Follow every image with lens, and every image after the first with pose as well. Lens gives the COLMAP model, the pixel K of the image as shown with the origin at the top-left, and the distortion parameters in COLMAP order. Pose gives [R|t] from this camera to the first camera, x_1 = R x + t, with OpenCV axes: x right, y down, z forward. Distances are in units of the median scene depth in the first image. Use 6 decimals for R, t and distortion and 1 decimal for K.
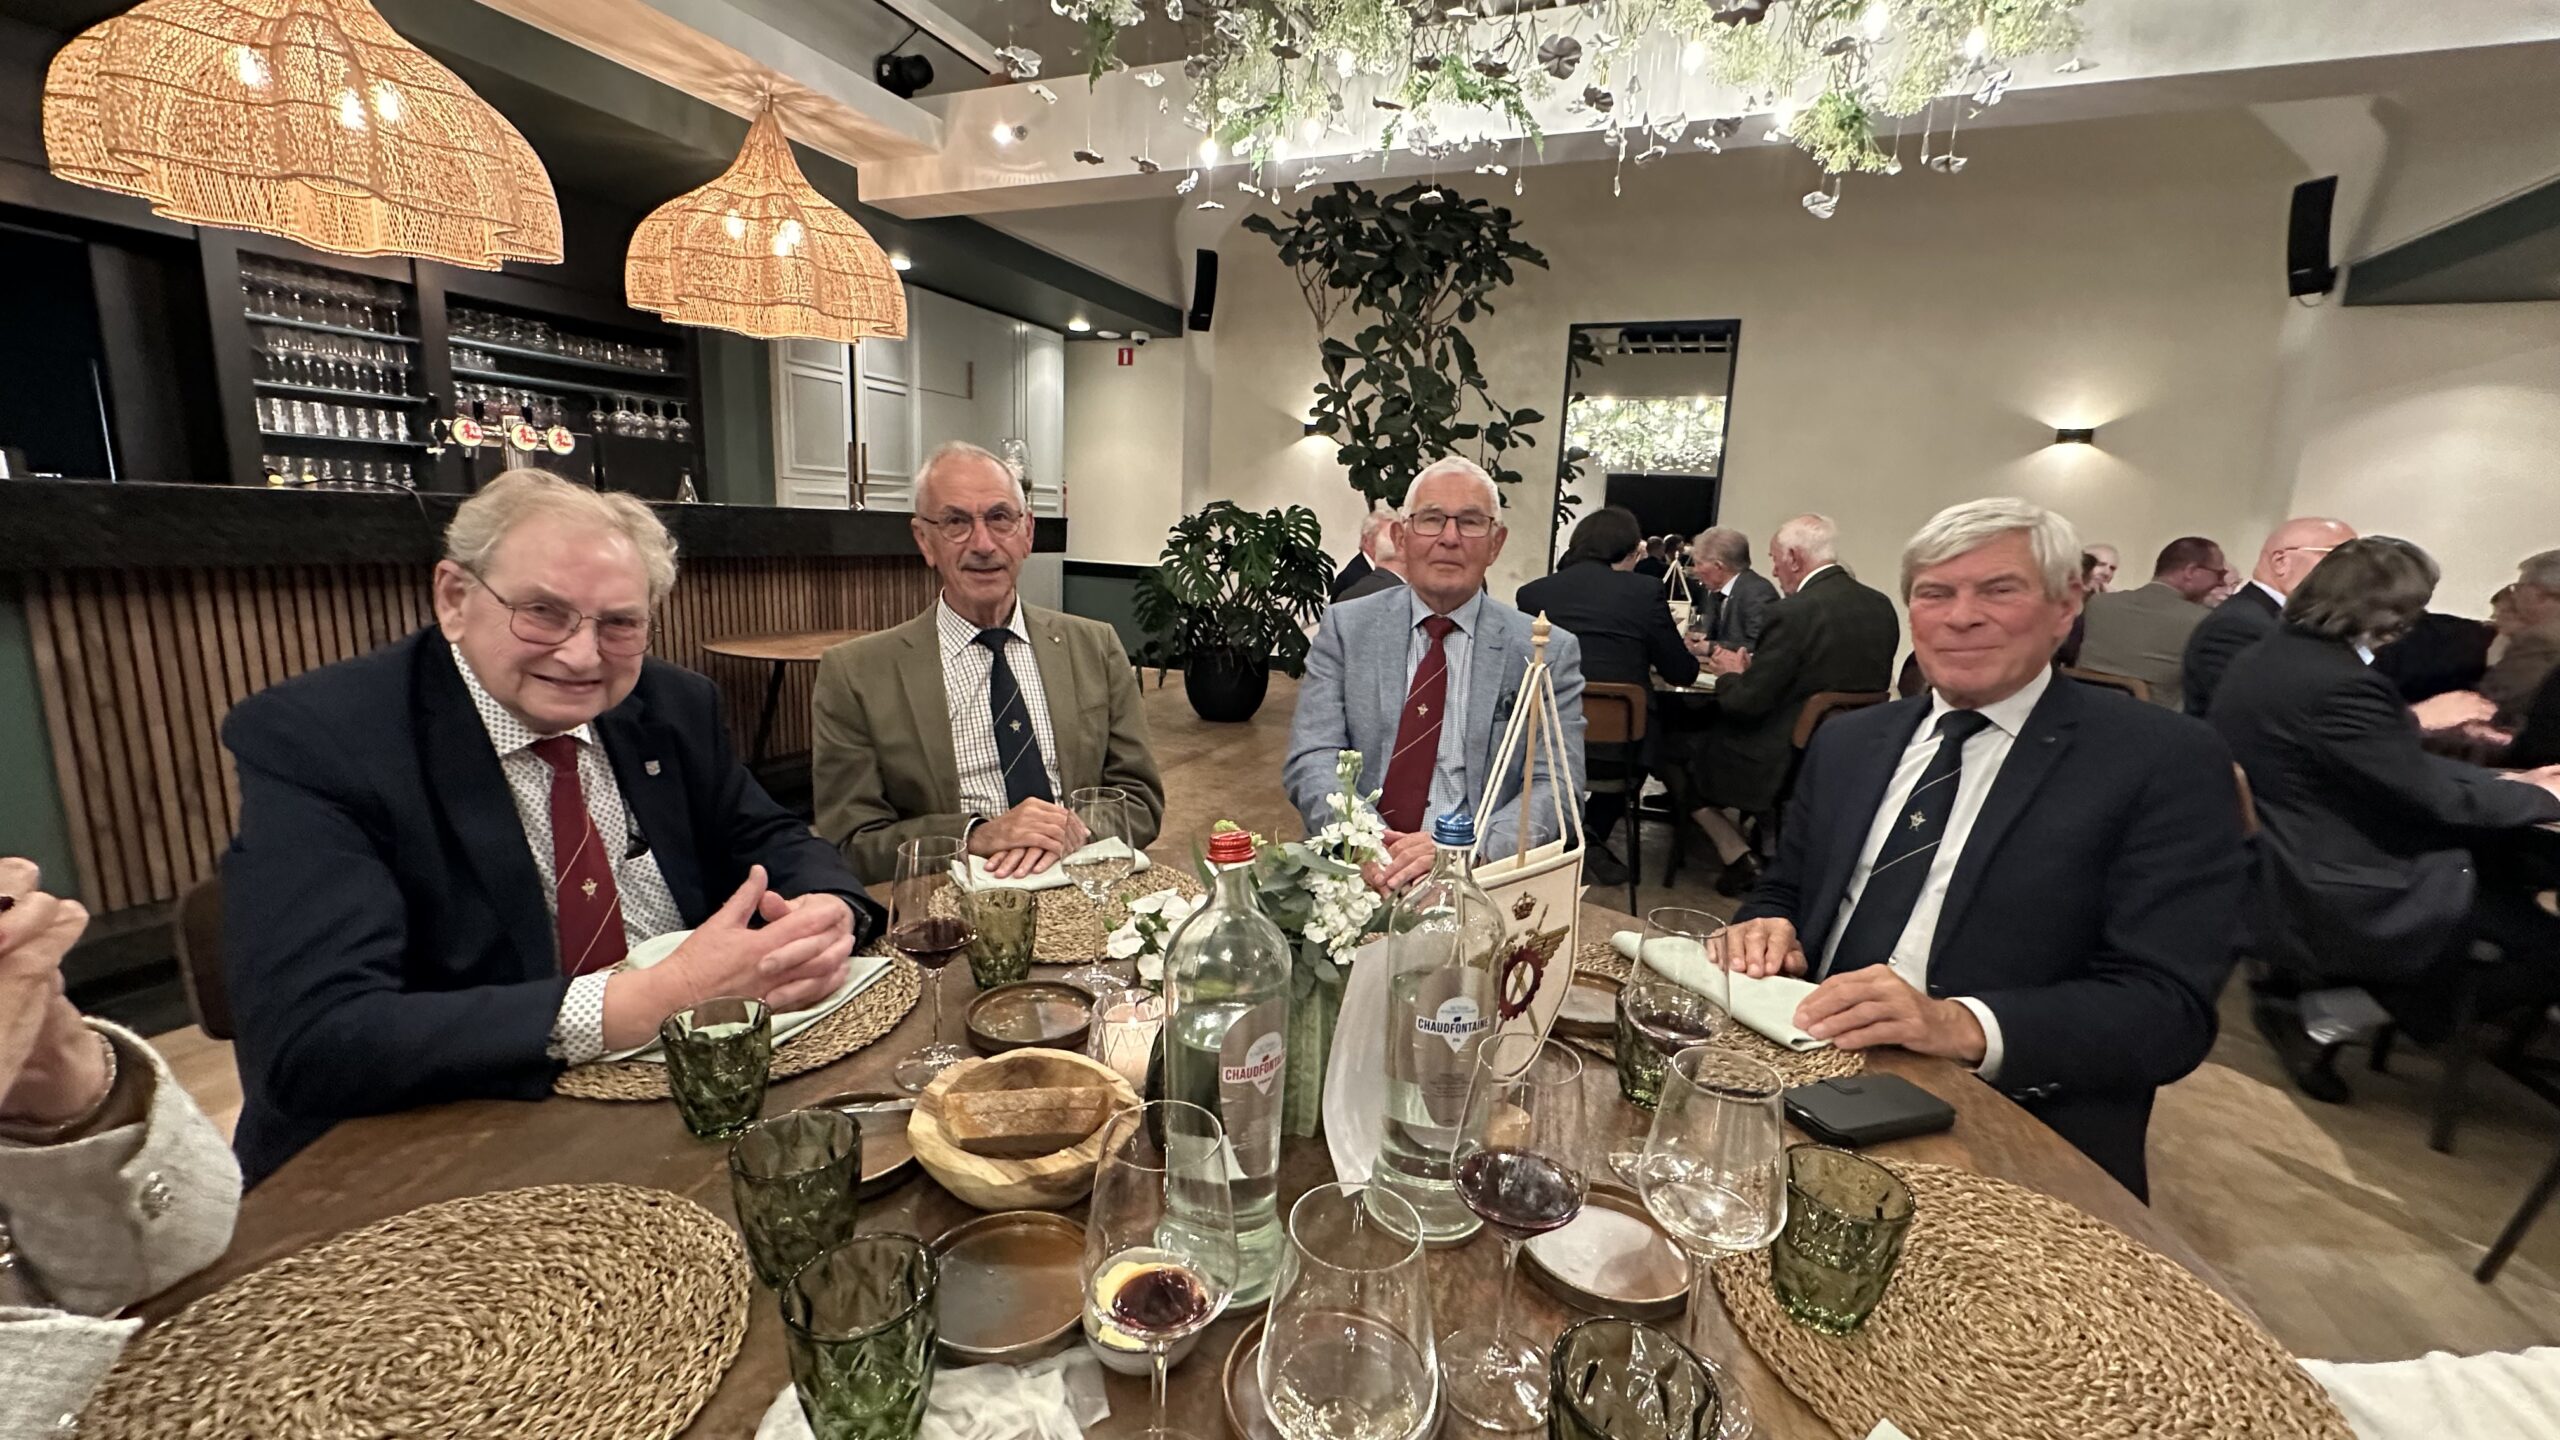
lens RADIAL K [[1030.2, 0, 1285.7], [0, 1030.2, 725.7], [0, 0, 1]] dist [-0.007678, 0.000015]
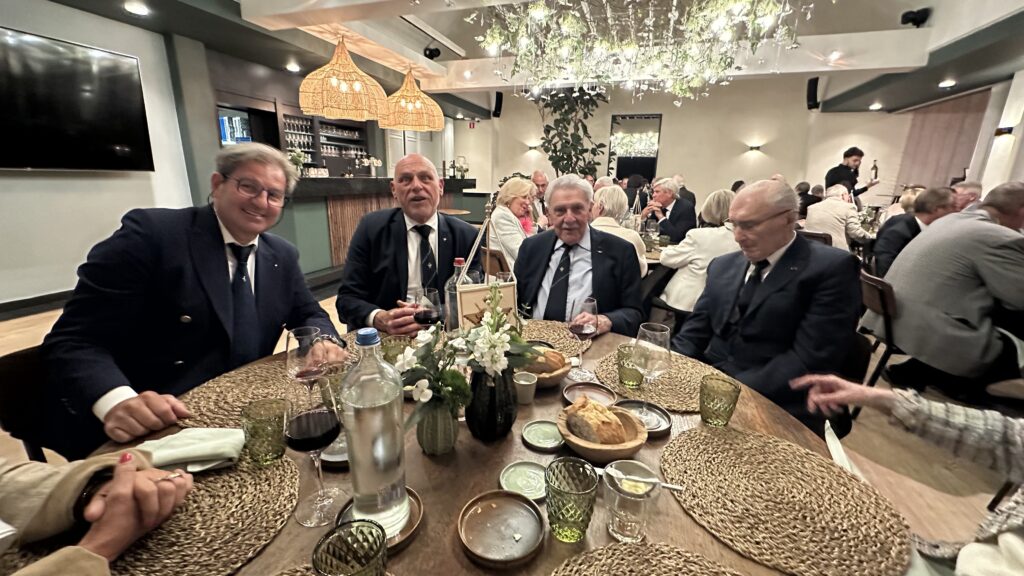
lens RADIAL K [[412.1, 0, 510.0], [0, 412.1, 290.2], [0, 0, 1]] dist [-0.007678, 0.000015]
pose [[0.997971, -0.037155, 0.051703, -0.170148], [0.033142, 0.996525, 0.076423, 0.071411], [-0.054363, -0.074555, 0.995734, -0.415238]]
